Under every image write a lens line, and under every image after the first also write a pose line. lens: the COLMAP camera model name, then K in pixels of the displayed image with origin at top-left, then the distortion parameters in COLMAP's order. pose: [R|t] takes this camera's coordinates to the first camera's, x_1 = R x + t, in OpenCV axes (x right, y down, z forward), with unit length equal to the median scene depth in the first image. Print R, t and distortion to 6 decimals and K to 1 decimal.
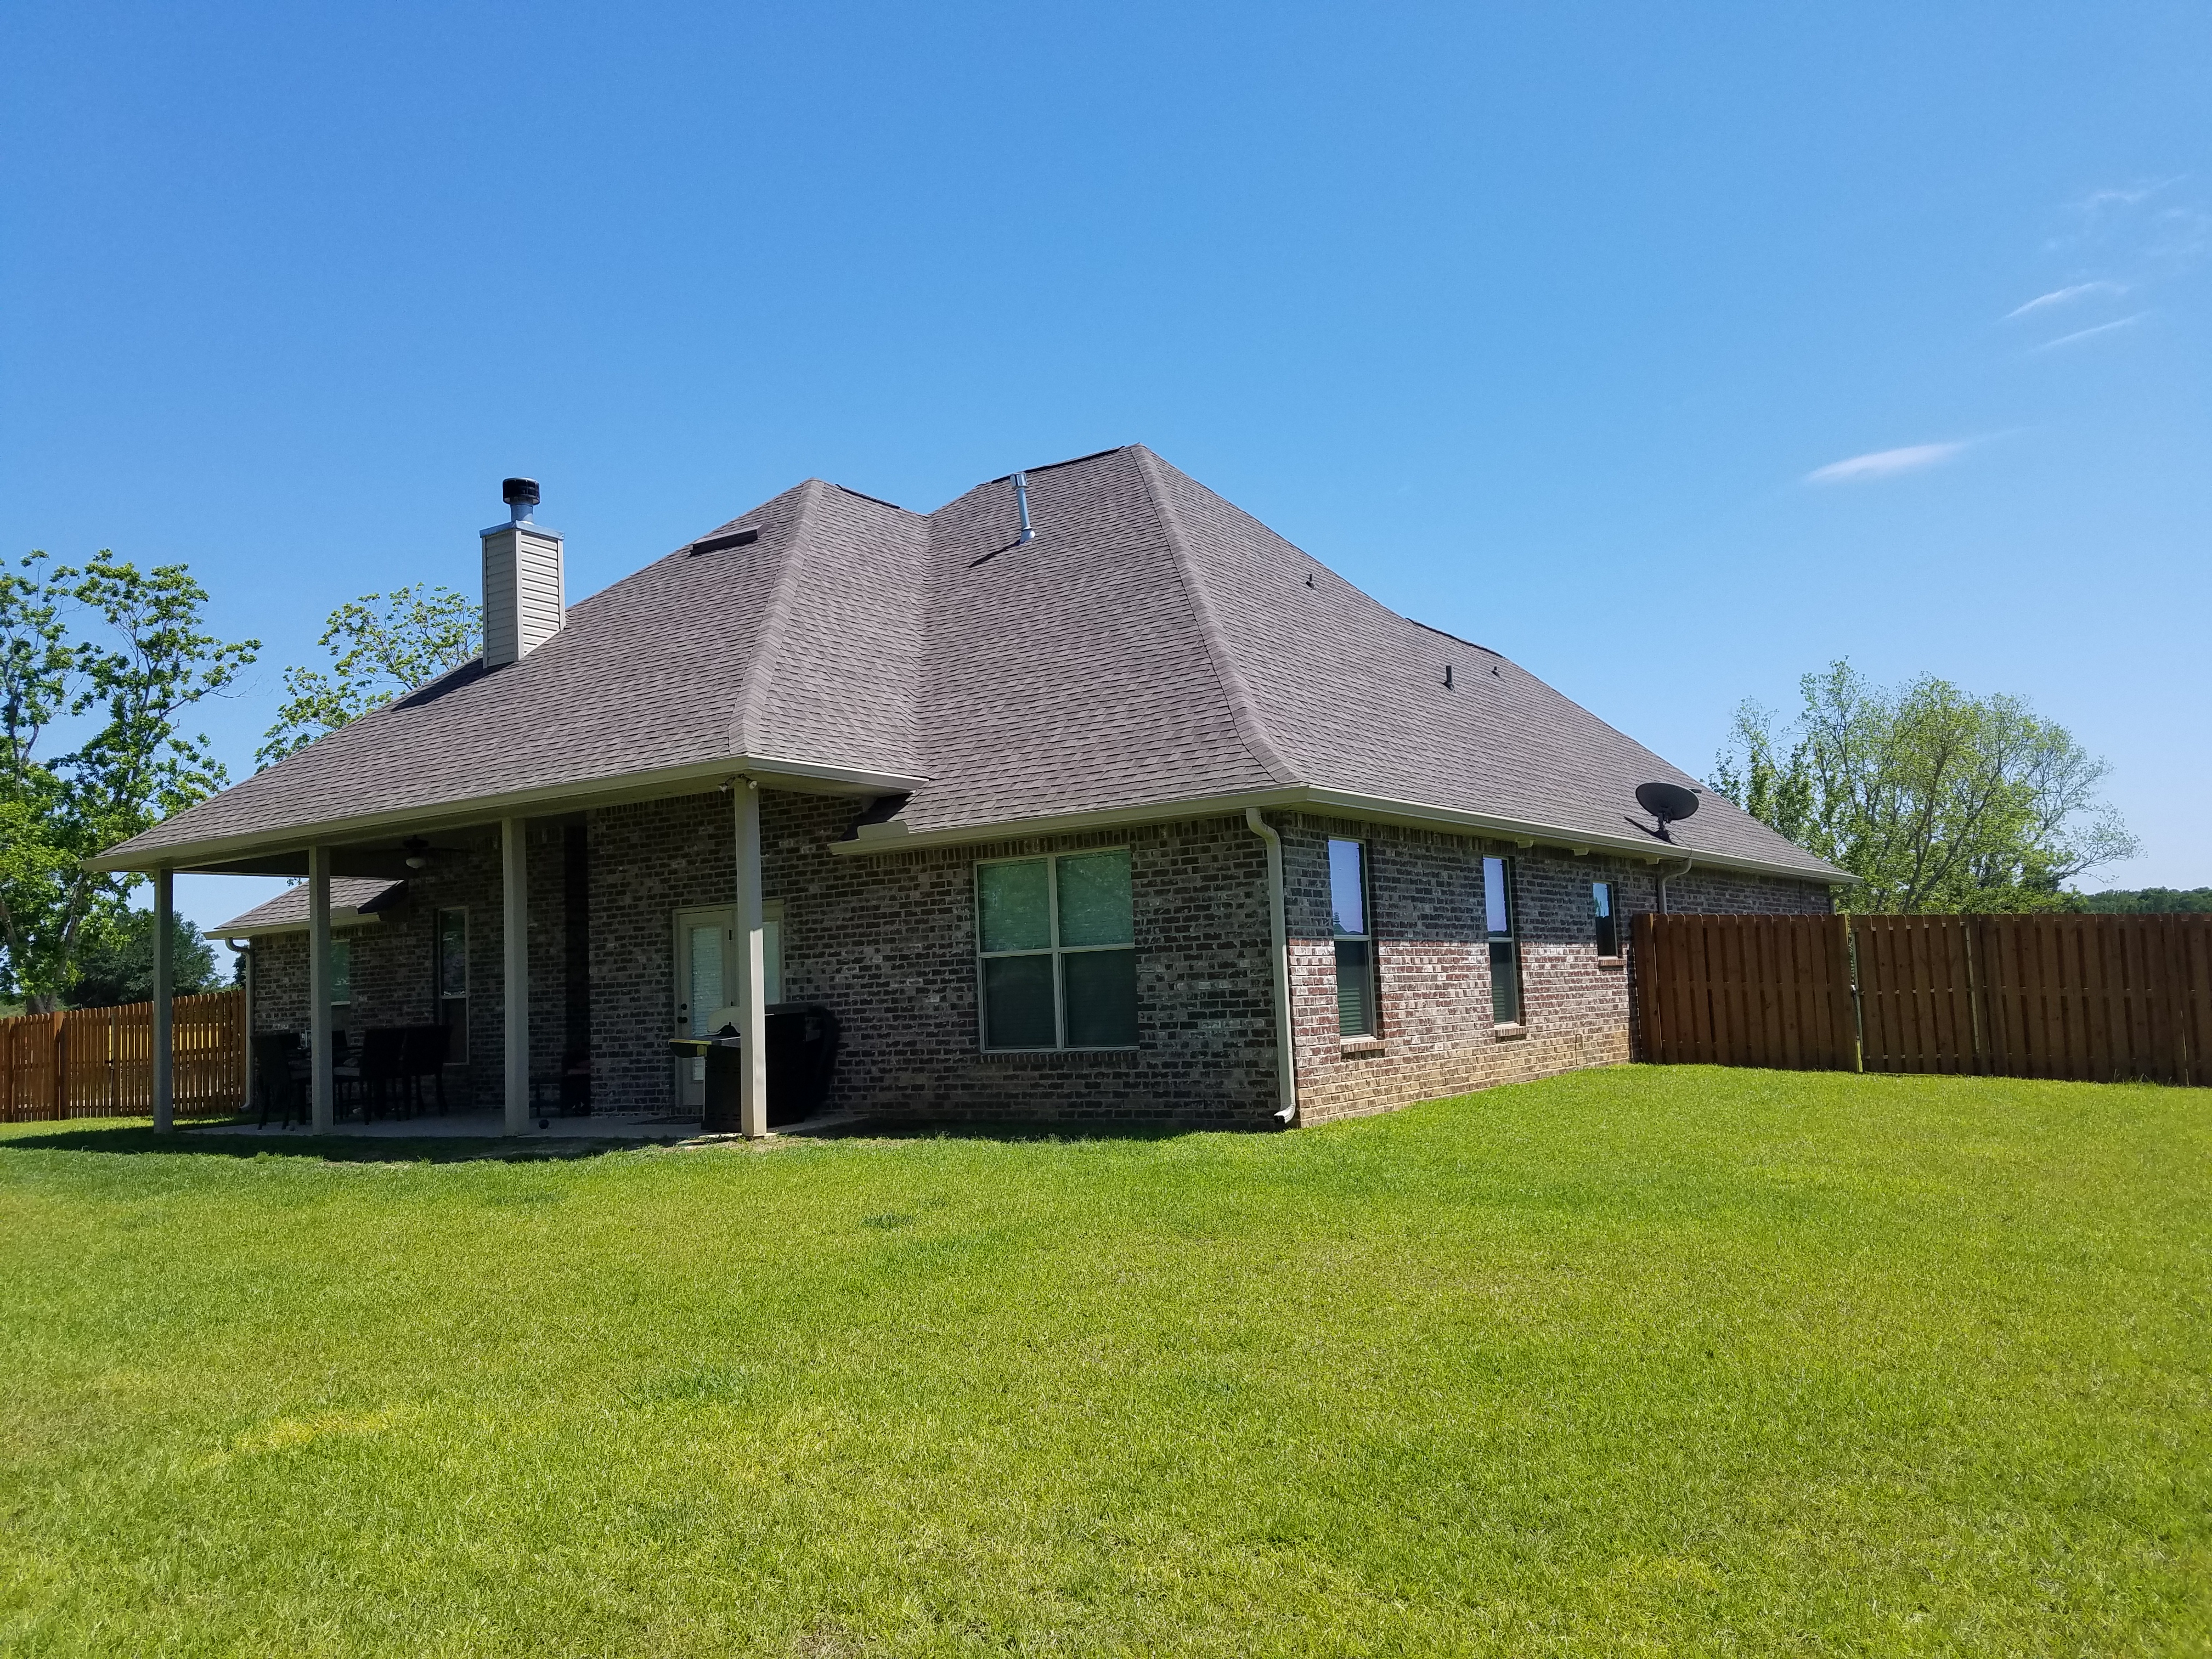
lens RADIAL K [[1706.2, 0, 1097.7], [0, 1706.2, 842.1], [0, 0, 1]] dist [0.238894, -0.527011]
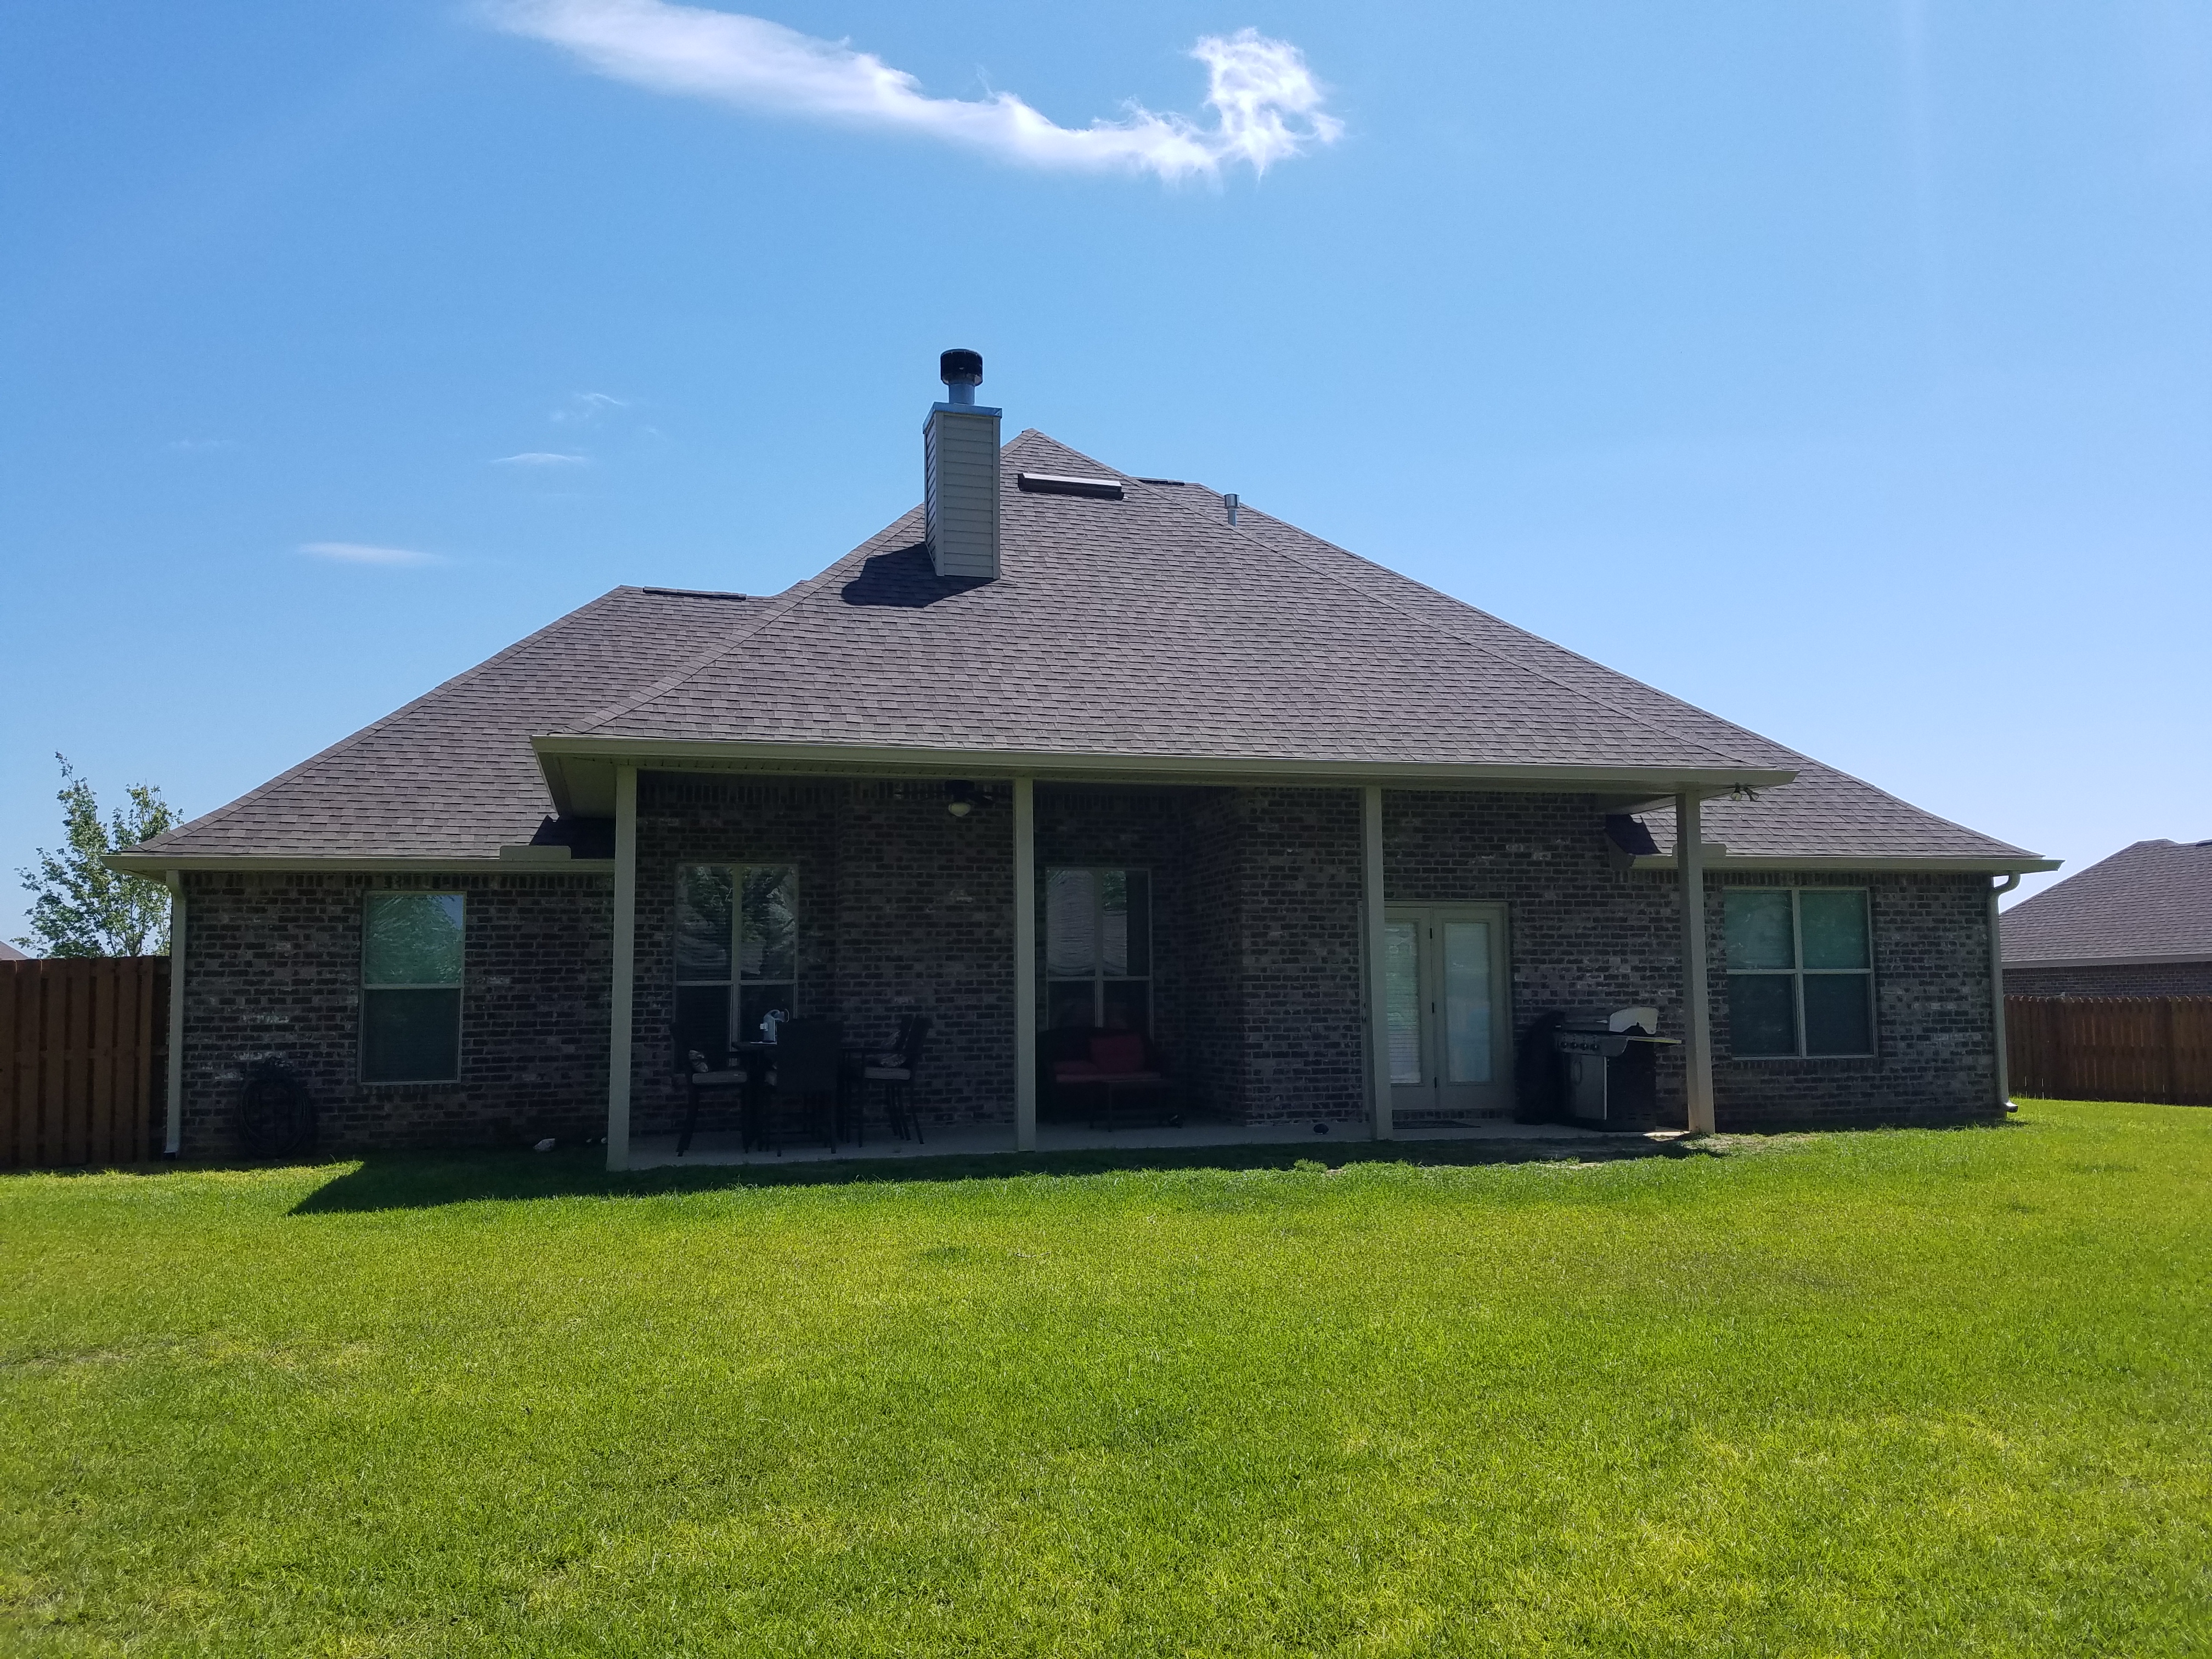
lens RADIAL K [[1706.2, 0, 1097.7], [0, 1706.2, 842.1], [0, 0, 1]] dist [0.238894, -0.527011]
pose [[0.649538, 0.109542, 0.752397, -1.149054], [-0.084215, 0.993844, -0.071992, 0.094930], [-0.755651, -0.016601, 0.654764, 0.548157]]
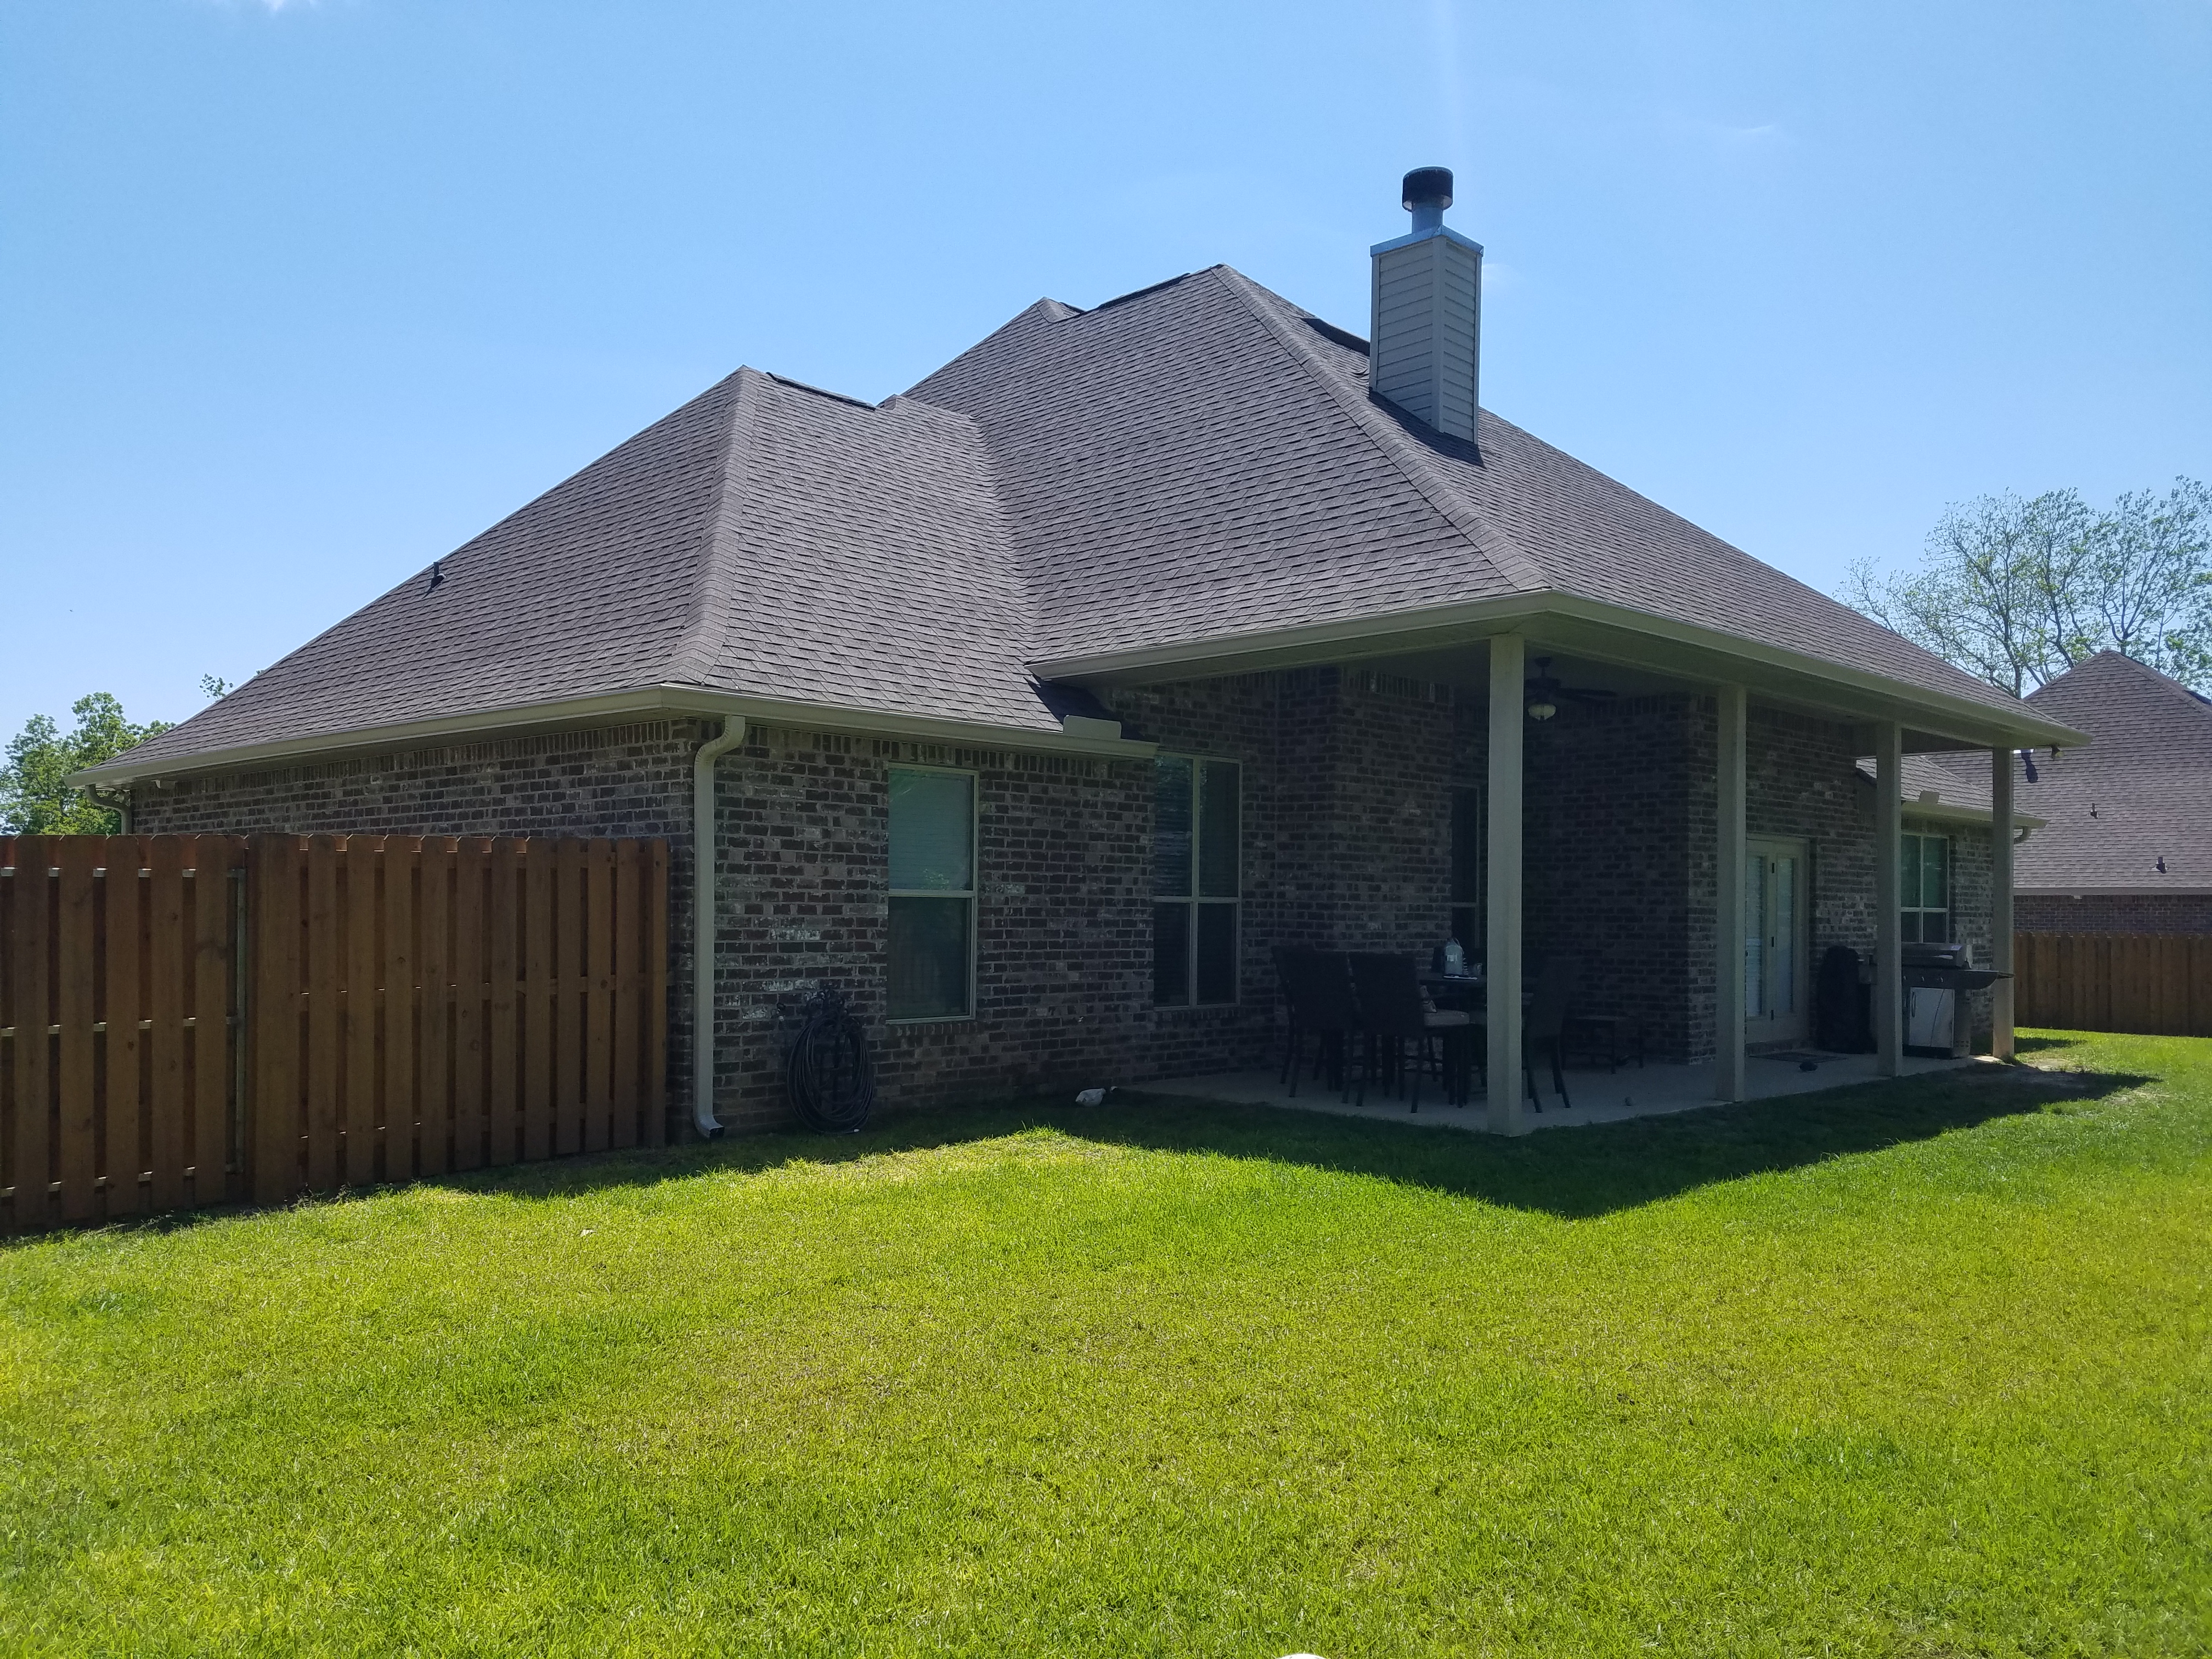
lens RADIAL K [[1683.3, 0, 1103.6], [0, 1683.3, 895.2], [0, 0, 1]] dist [0.159007, -0.000724]
pose [[0.207420, 0.055503, 0.976676, -1.331051], [-0.108399, 0.993545, -0.033441, 0.153467], [-0.972228, -0.098934, 0.212097, 1.252255]]
